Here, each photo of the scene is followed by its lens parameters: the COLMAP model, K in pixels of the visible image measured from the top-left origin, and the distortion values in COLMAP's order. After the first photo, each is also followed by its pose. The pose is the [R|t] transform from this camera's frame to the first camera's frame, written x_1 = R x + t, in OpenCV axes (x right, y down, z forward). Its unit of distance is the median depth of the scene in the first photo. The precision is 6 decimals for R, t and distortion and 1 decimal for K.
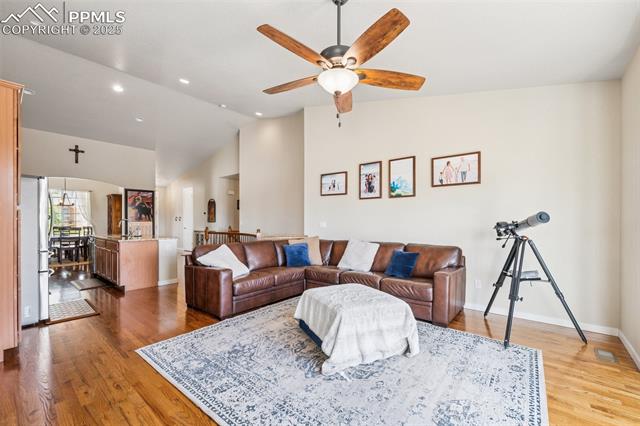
lens RADIAL K [[270.4, 0, 318.8], [0, 270.4, 222.1], [0, 0, 1]] dist [-0.003154, -0.000413]
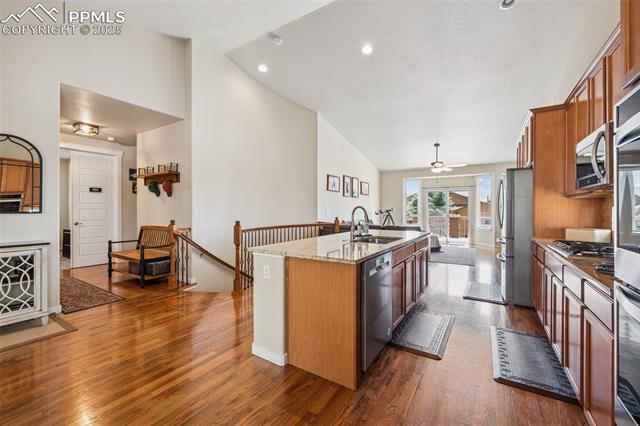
lens RADIAL K [[263.2, 0, 320.0], [0, 263.2, 213.0], [0, 0, 1]] dist [-0.000535, -0.000138]
pose [[-0.134743, -0.013432, 0.990790, -1.444195], [0.003476, 0.999896, 0.014028, -0.005982], [-0.990875, 0.005334, -0.134682, 1.384718]]
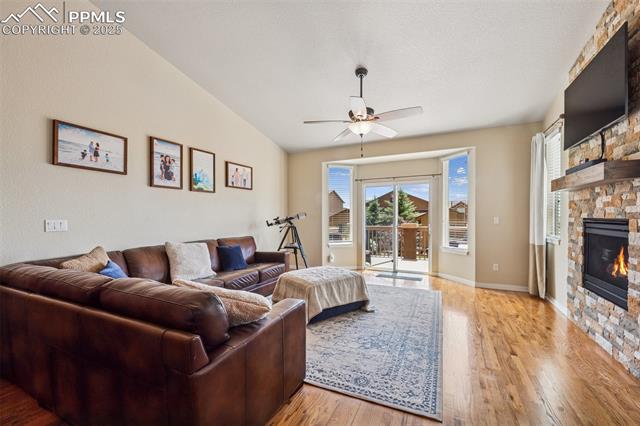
lens RADIAL K [[266.3, 0, 321.6], [0, 266.3, 219.0], [0, 0, 1]] dist [0.000046, -0.000031]
pose [[-0.248418, -0.008660, 0.968614, -0.644051], [0.007331, 0.999915, 0.010820, -0.002990], [-0.968625, 0.009789, -0.248333, 0.756288]]
